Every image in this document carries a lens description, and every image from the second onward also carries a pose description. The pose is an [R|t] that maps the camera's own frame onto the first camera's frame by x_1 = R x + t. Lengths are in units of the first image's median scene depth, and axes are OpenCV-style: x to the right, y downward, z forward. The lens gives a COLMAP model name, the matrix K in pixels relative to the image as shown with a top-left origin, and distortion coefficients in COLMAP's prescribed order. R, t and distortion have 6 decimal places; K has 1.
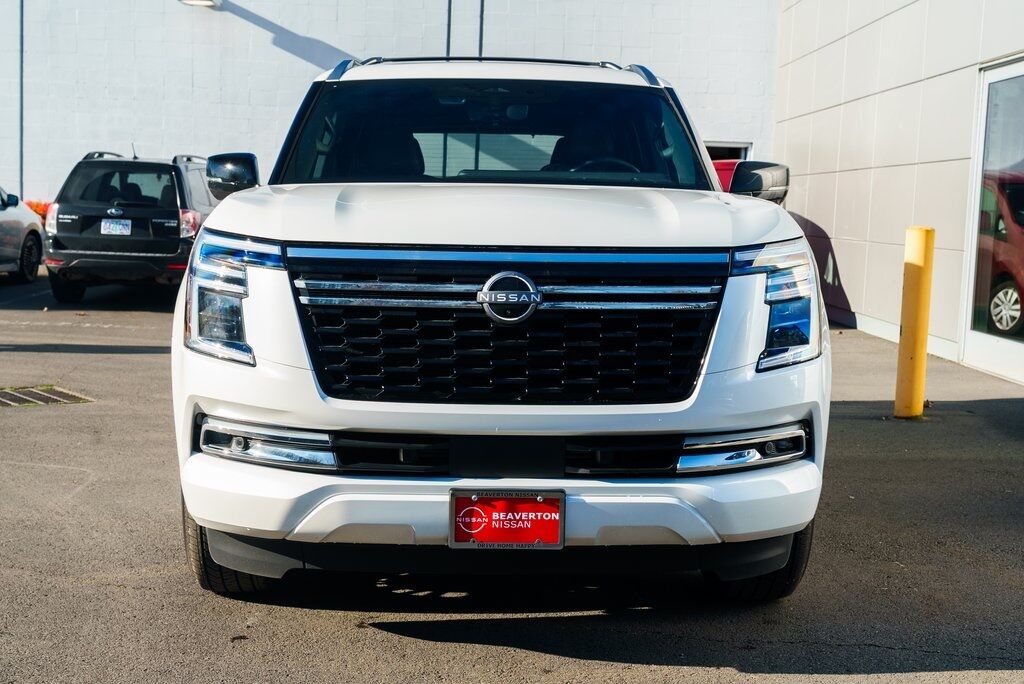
lens RADIAL K [[1342.4, 0, 512.0], [0, 1342.4, 342.0], [0, 0, 1]] dist [0.035202, 0.002337]
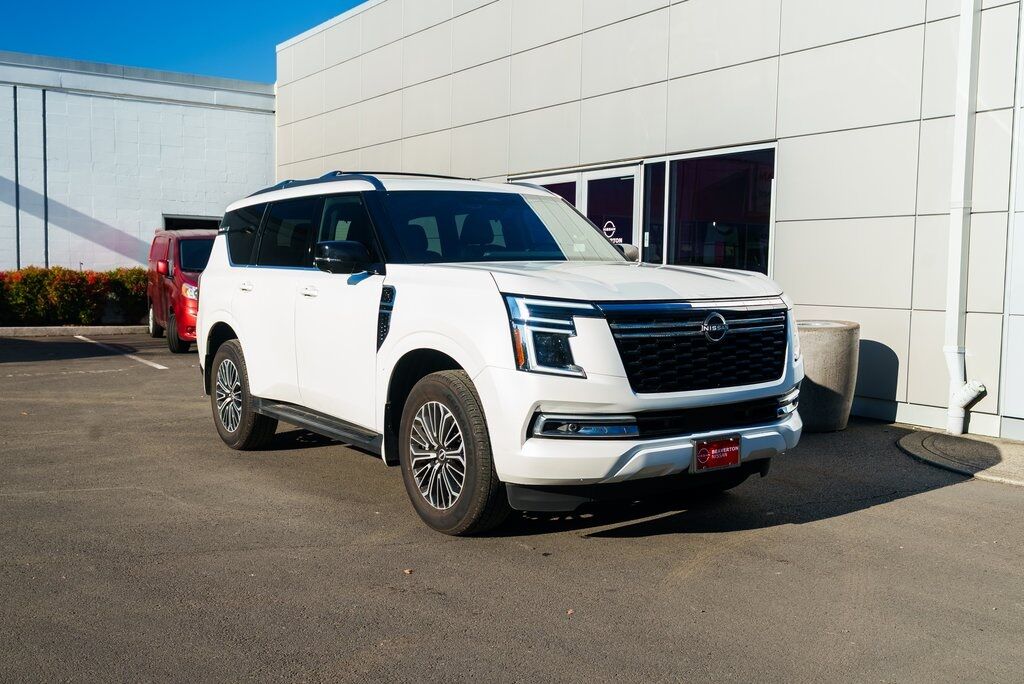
lens RADIAL K [[1003.2, 0, 512.0], [0, 1003.2, 342.0], [0, 0, 1]] dist [-0.003313, -0.005409]
pose [[0.839673, -0.058481, 0.539935, -0.927665], [0.069380, 0.997590, 0.000154, -0.032731], [-0.538643, 0.037332, 0.841707, 0.028657]]
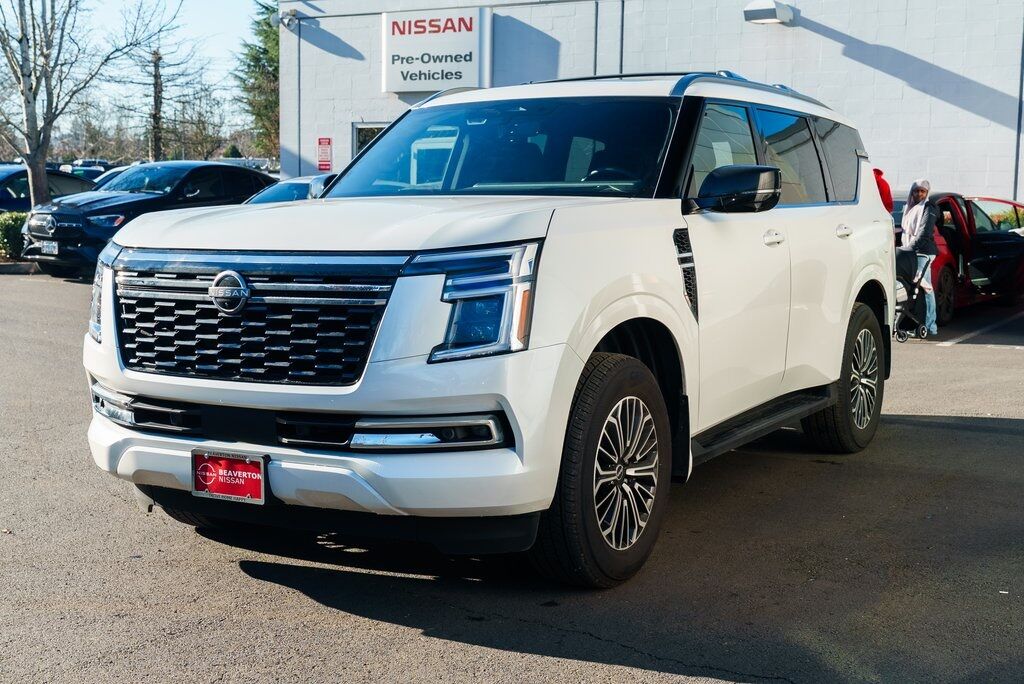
lens RADIAL K [[1319.9, 0, 512.0], [0, 1319.9, 342.0], [0, 0, 1]] dist [0.013690, -0.003006]
pose [[0.860956, 0.032000, -0.507672, 0.809780], [-0.034212, 0.999402, 0.004975, -0.003131], [0.507528, 0.013085, 0.861536, 0.101806]]
